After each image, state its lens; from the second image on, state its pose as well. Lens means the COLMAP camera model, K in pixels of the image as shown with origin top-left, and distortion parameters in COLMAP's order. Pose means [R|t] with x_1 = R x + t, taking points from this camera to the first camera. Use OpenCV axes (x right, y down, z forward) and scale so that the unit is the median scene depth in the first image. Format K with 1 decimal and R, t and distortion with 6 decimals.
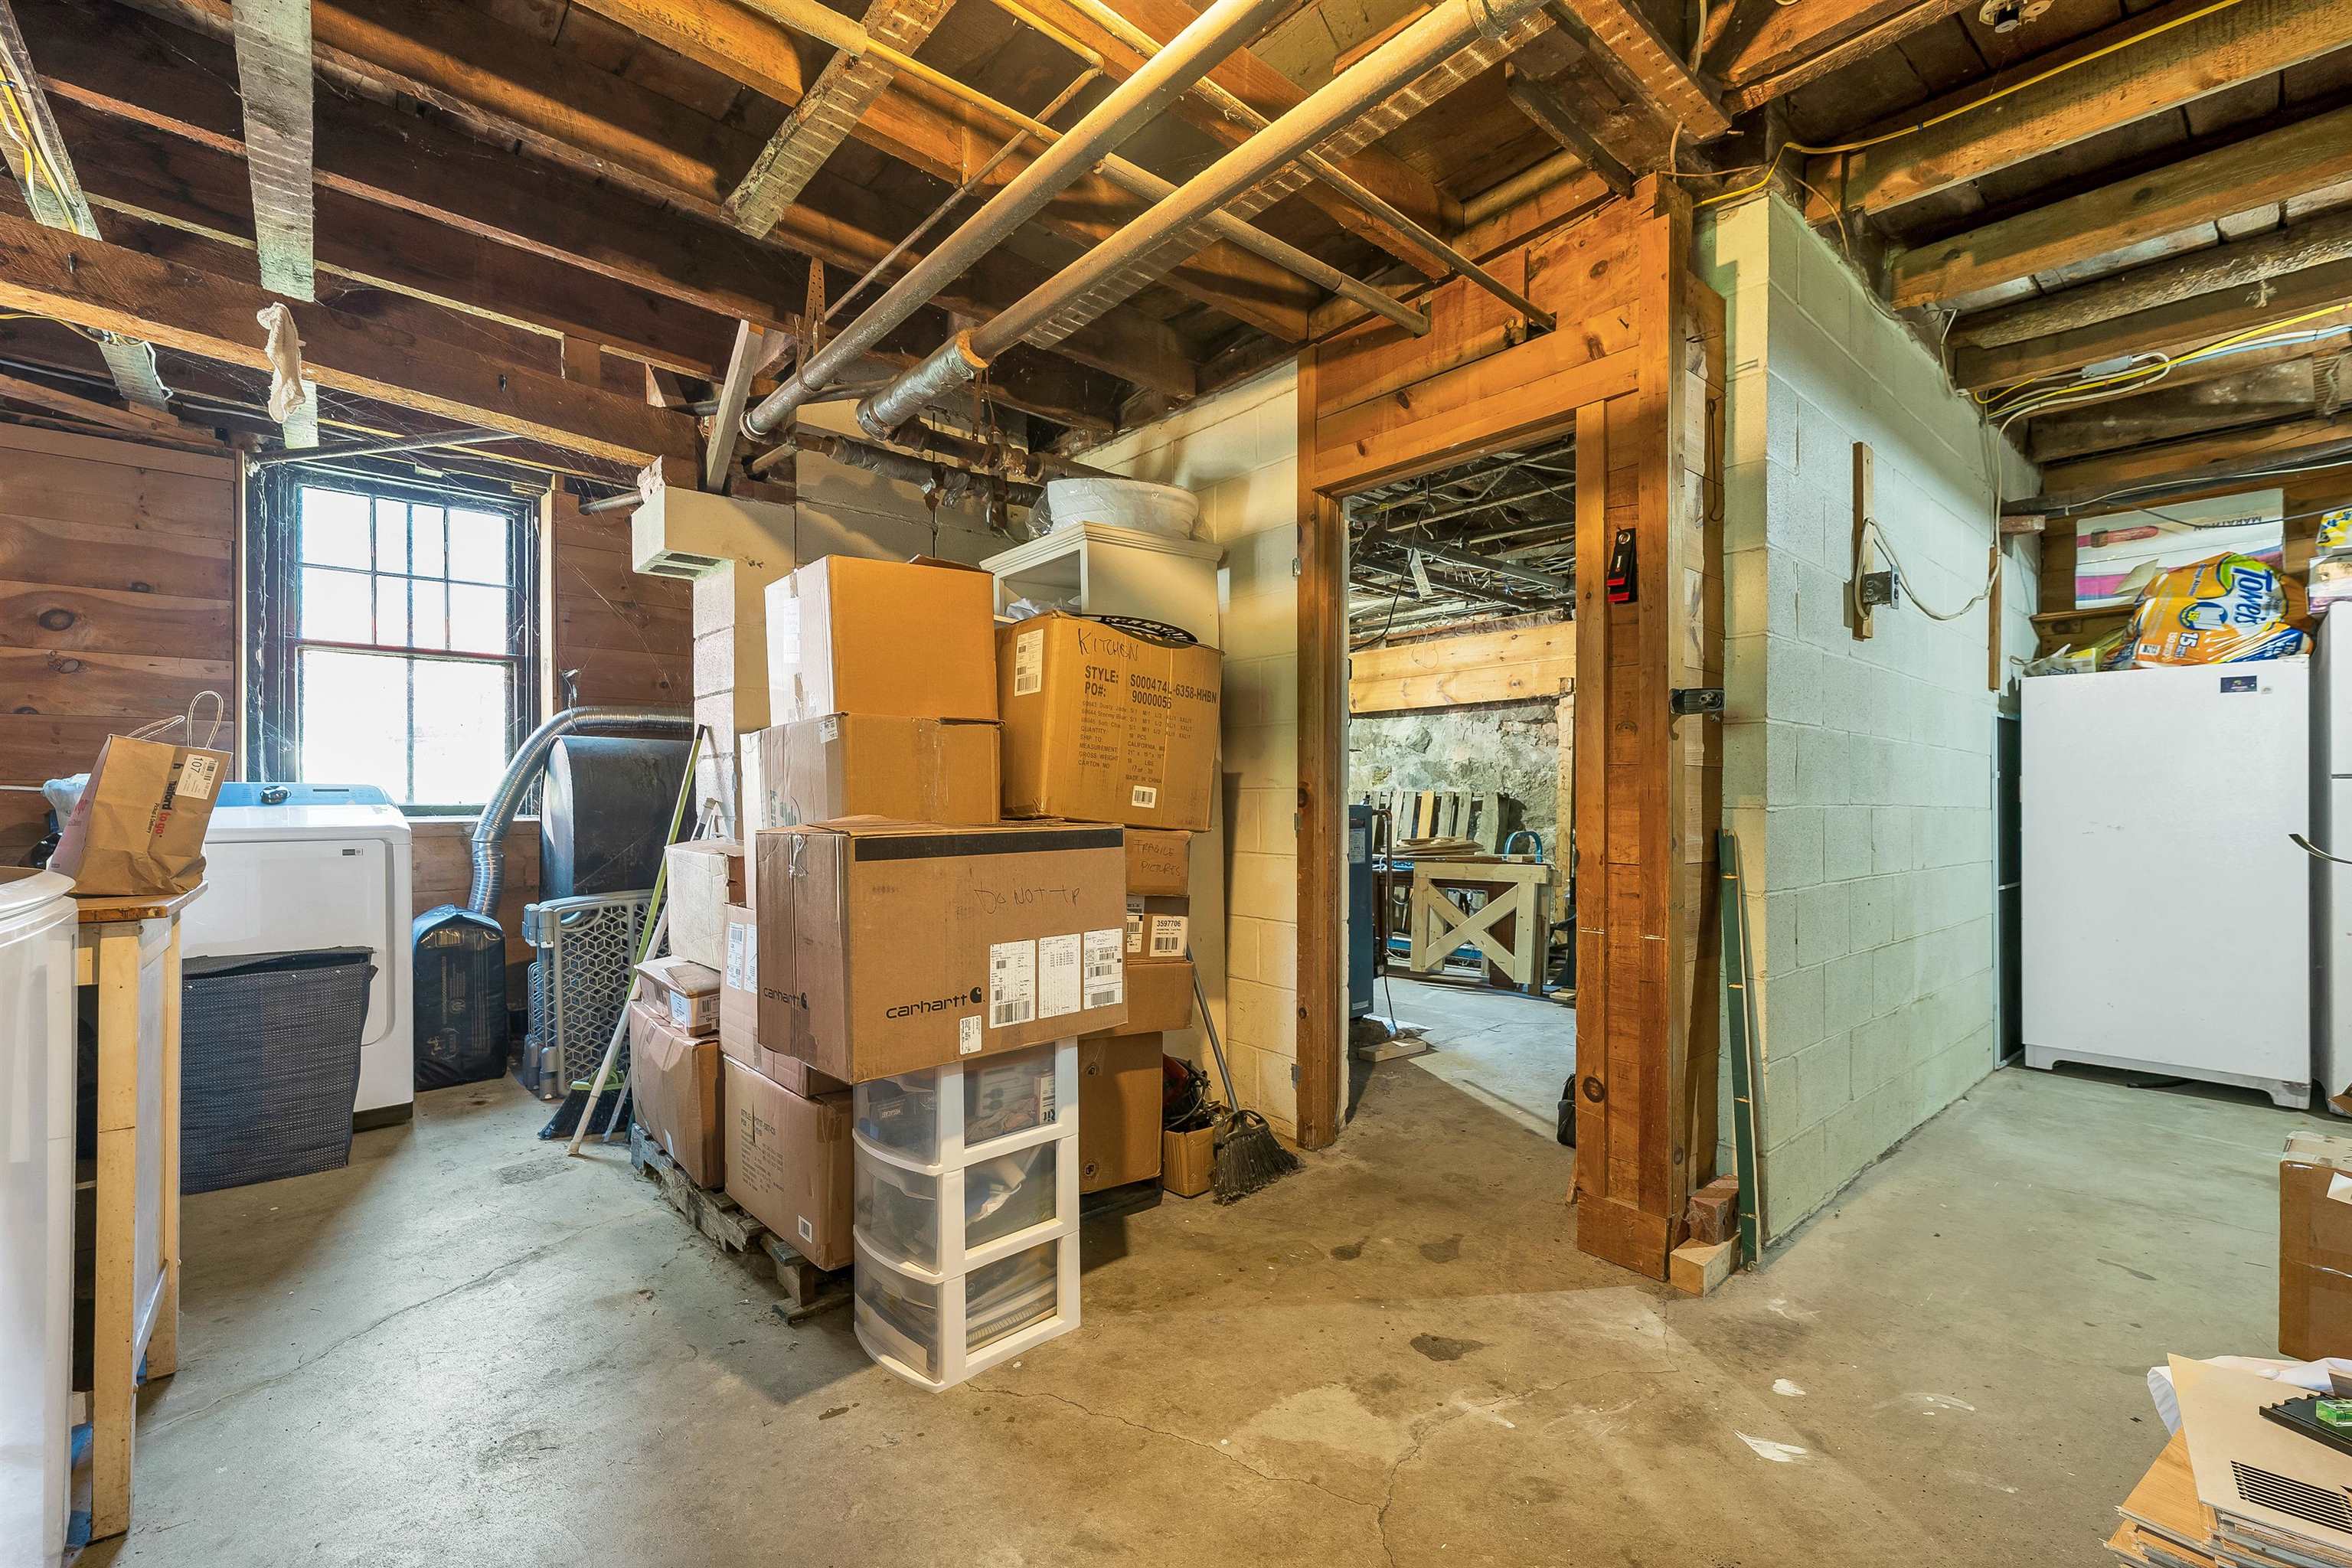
lens RADIAL K [[995.6, 0, 1170.4], [0, 995.6, 799.7], [0, 0, 1]] dist [-0.000642, -0.000360]
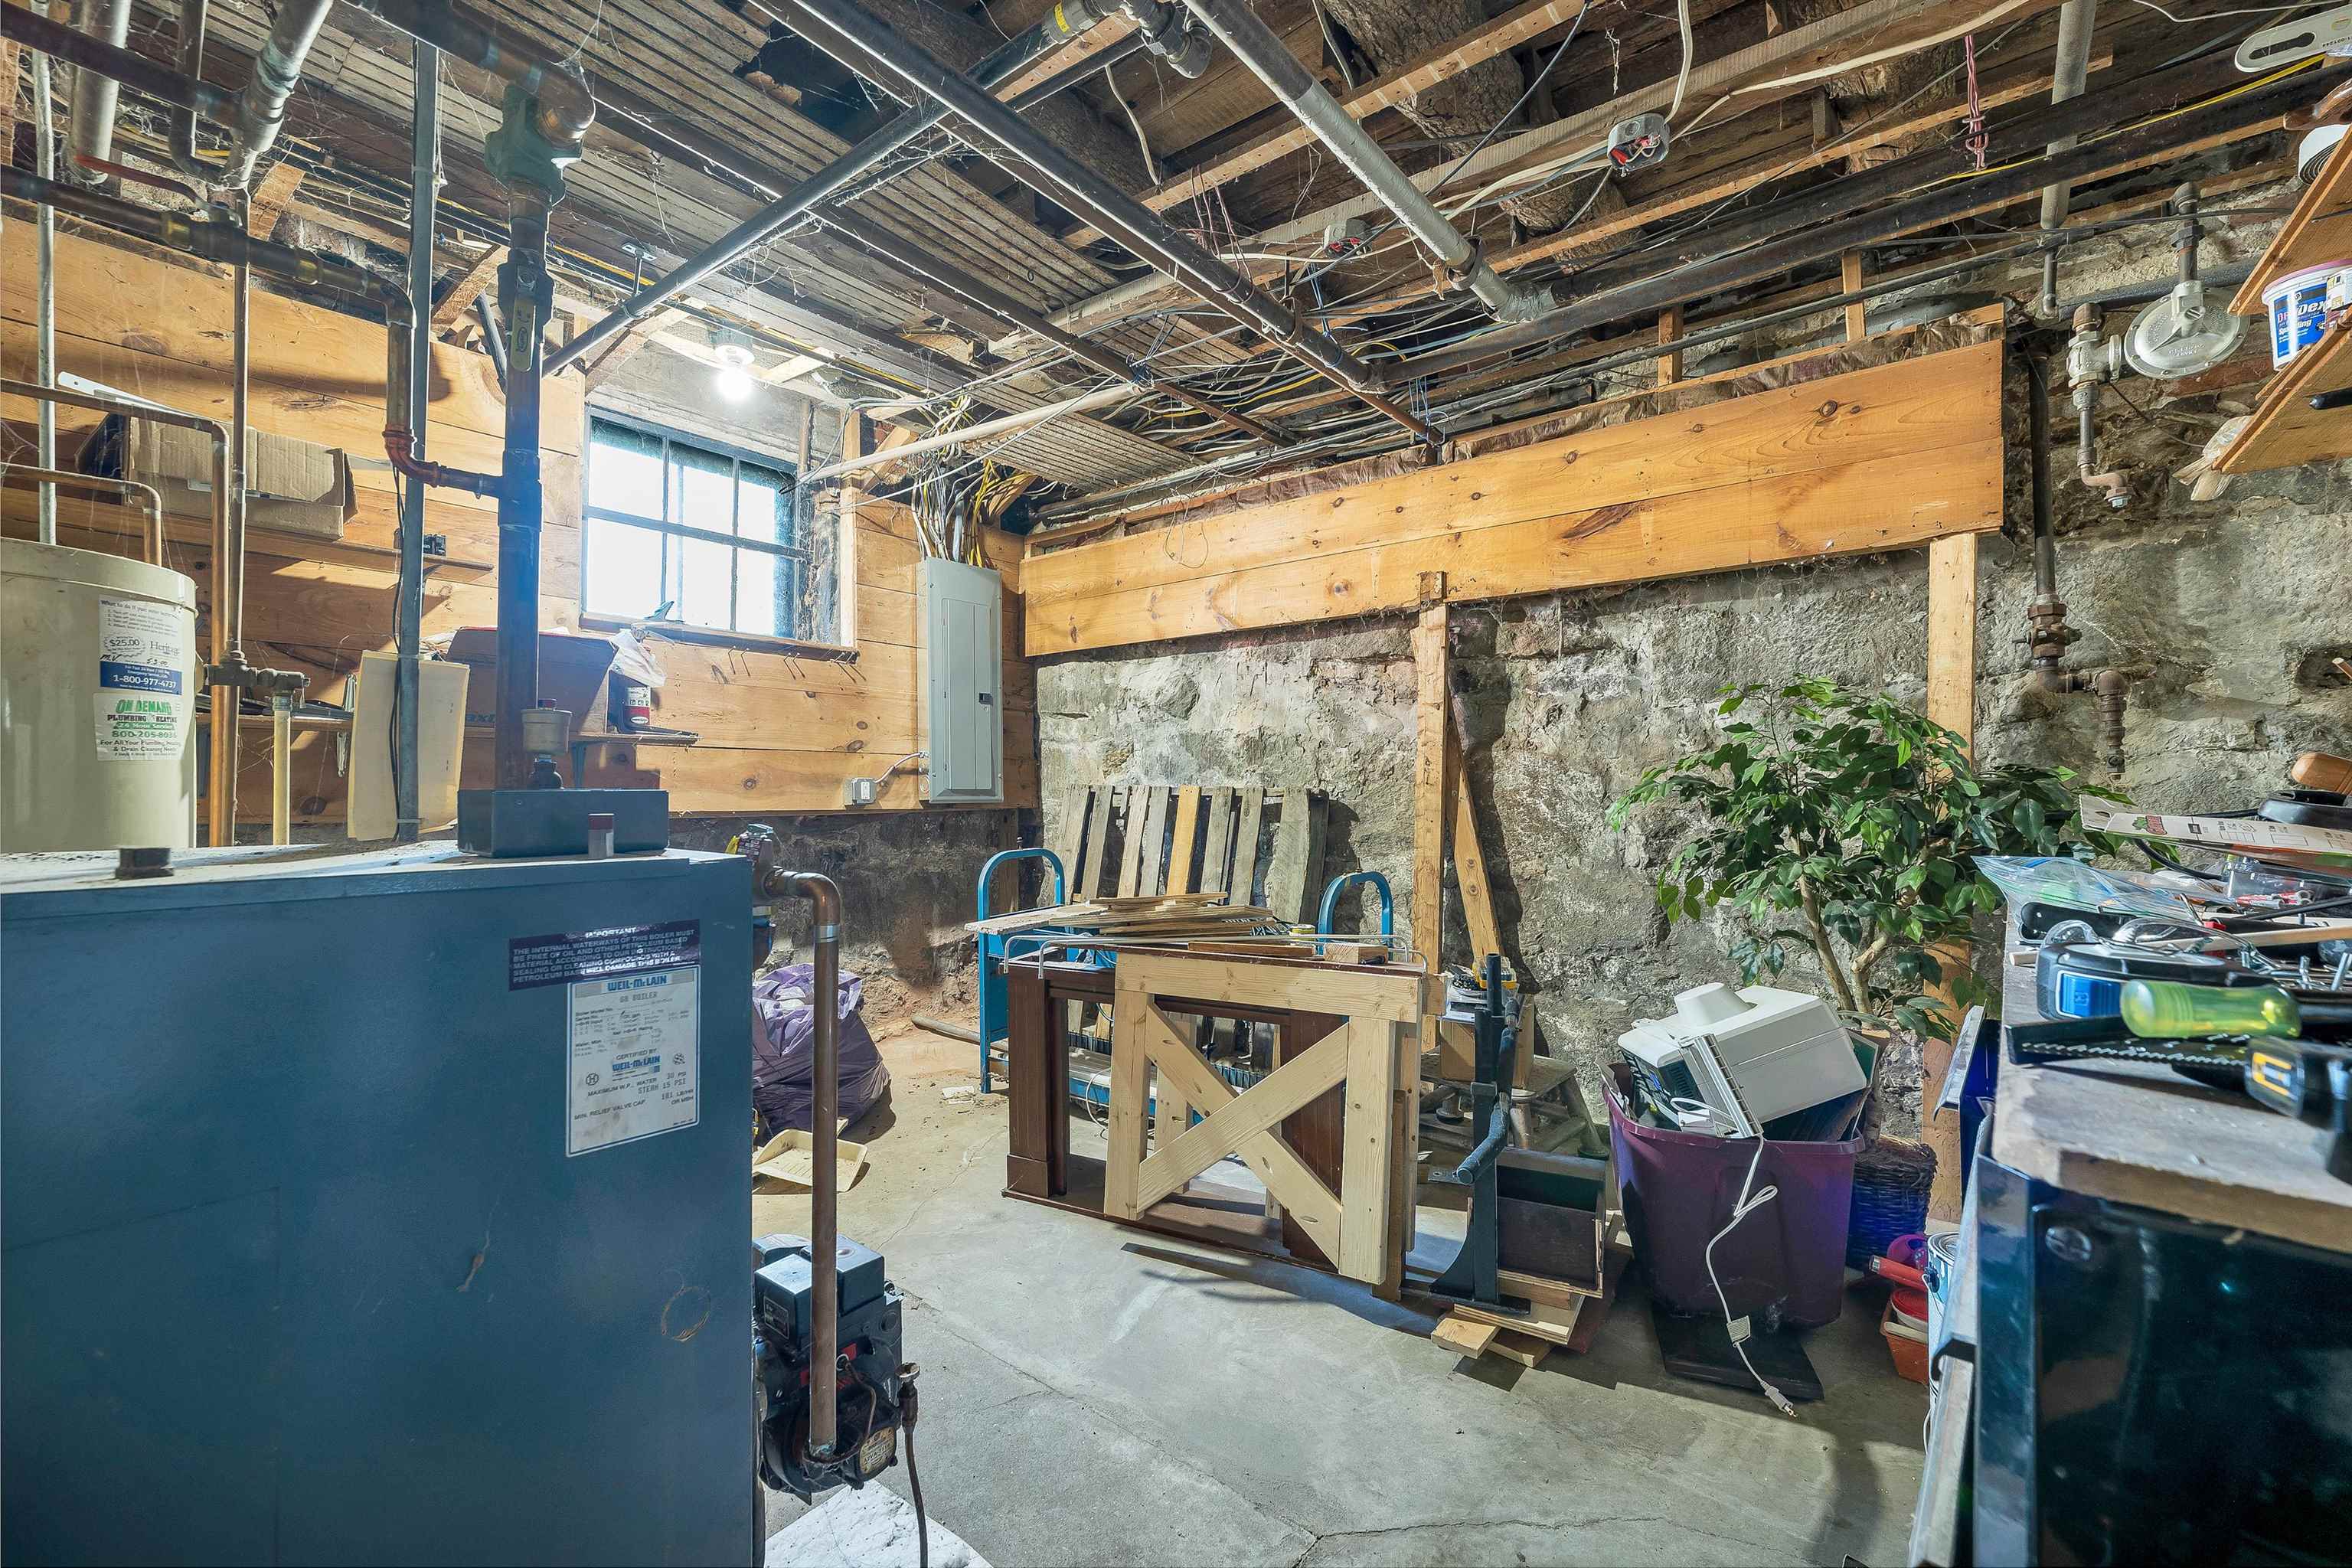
lens RADIAL K [[995.6, 0, 1174.1], [0, 995.6, 785.7], [0, 0, 1]] dist [-0.000642, -0.000360]
pose [[0.984490, 0.004180, 0.175389, 0.151020], [-0.003570, 0.999986, -0.003793, -0.006301], [-0.175403, 0.003108, 0.984492, 0.446499]]
